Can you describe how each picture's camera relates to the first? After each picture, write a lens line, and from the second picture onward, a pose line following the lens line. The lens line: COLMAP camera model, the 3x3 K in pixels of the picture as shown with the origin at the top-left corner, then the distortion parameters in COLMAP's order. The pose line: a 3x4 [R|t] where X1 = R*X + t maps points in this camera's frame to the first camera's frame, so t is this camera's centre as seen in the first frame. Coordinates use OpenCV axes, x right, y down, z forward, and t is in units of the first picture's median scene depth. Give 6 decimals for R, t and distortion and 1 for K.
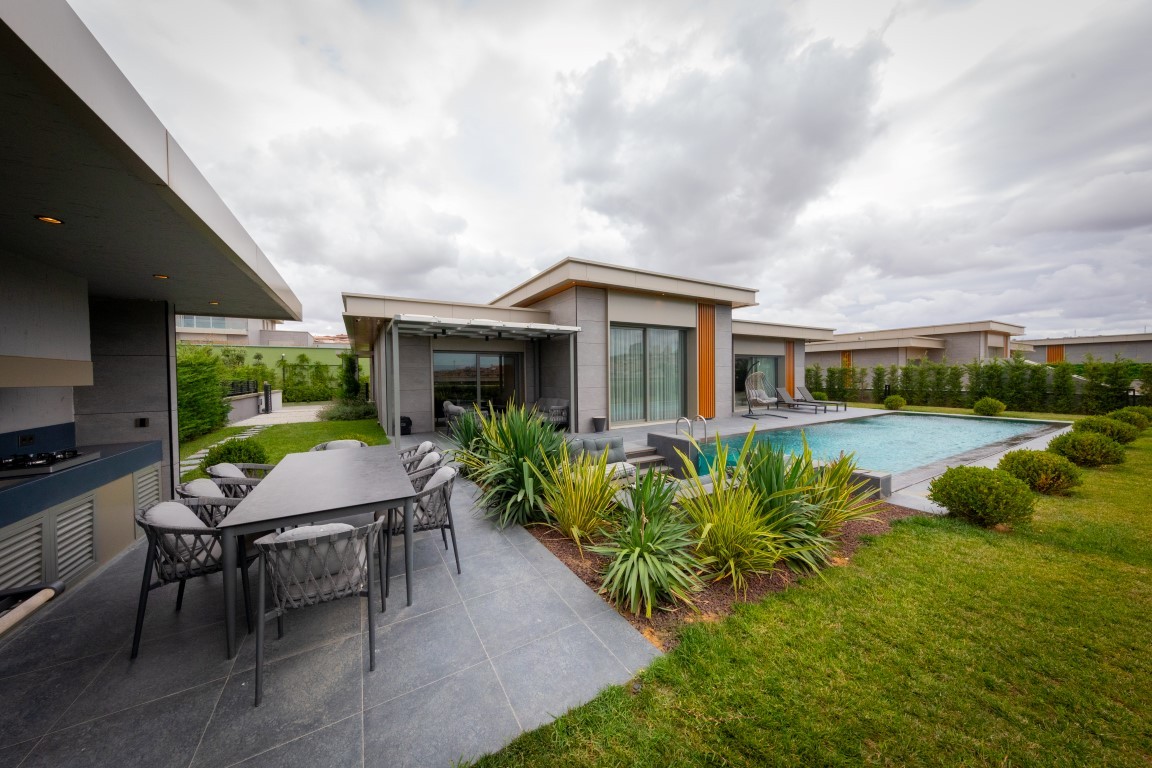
lens RADIAL K [[370.4, 0, 576.0], [0, 370.4, 384.0], [0, 0, 1]] dist [0.000457, -0.000055]
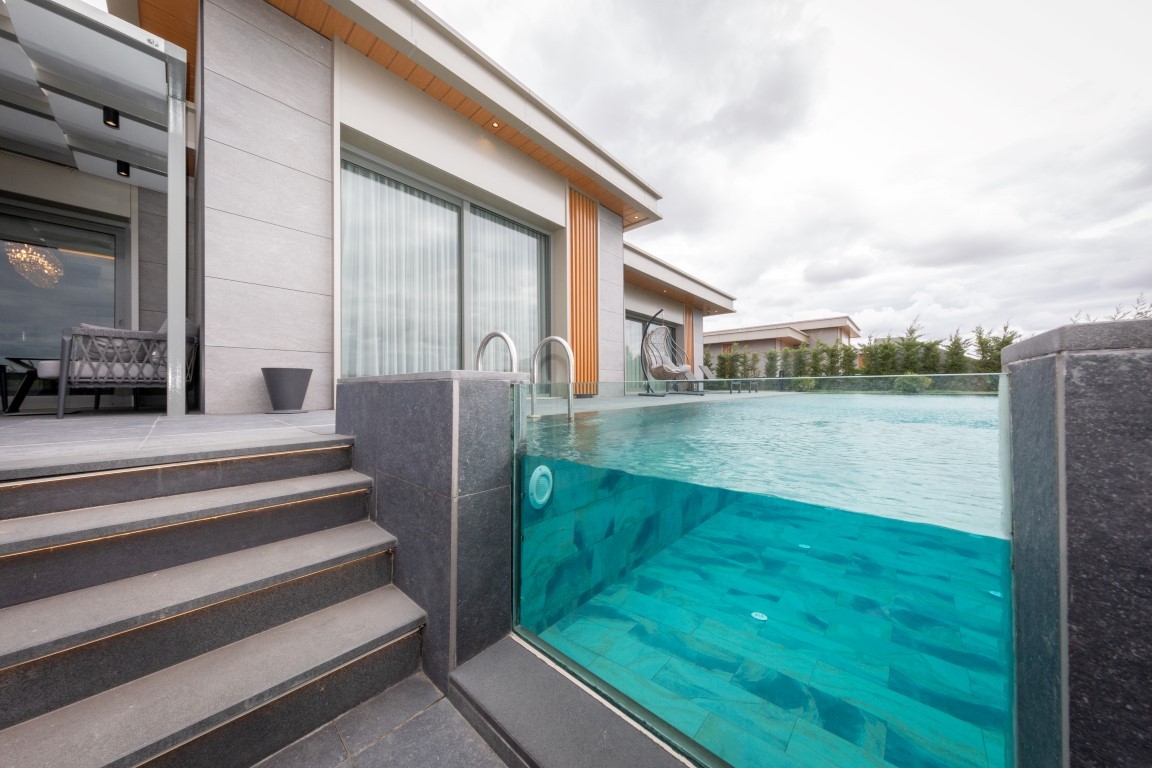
lens RADIAL K [[353.3, 0, 575.9], [0, 353.3, 389.3], [0, 0, 1]] dist [-0.000234, -0.000075]
pose [[0.956892, 0.005918, 0.290382, 0.171925], [0.000601, 0.999750, -0.022355, 0.089175], [-0.290442, 0.021566, 0.956650, 0.455677]]
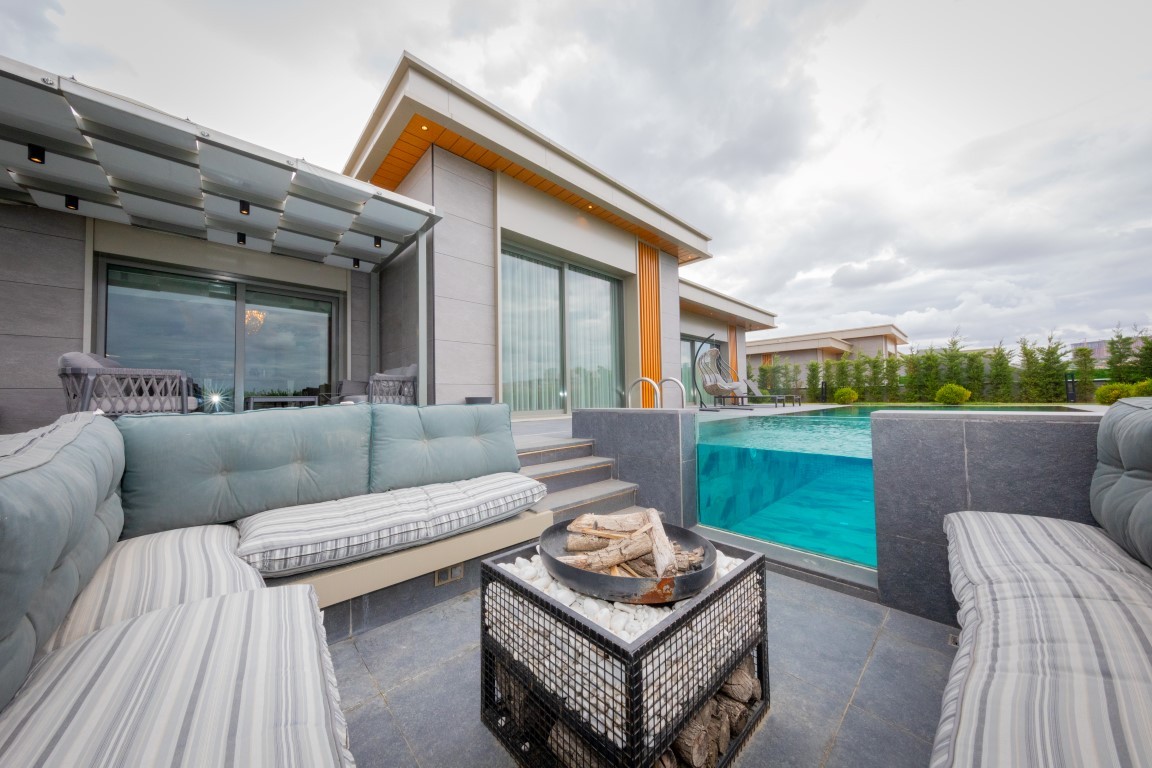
lens RADIAL K [[370.4, 0, 576.0], [0, 370.4, 384.0], [0, 0, 1]] dist [0.000457, -0.000055]
pose [[0.973933, 0.004667, 0.226786, 0.058823], [0.009952, 0.997946, -0.063276, 0.080804], [-0.226616, 0.063884, 0.971887, 0.345682]]
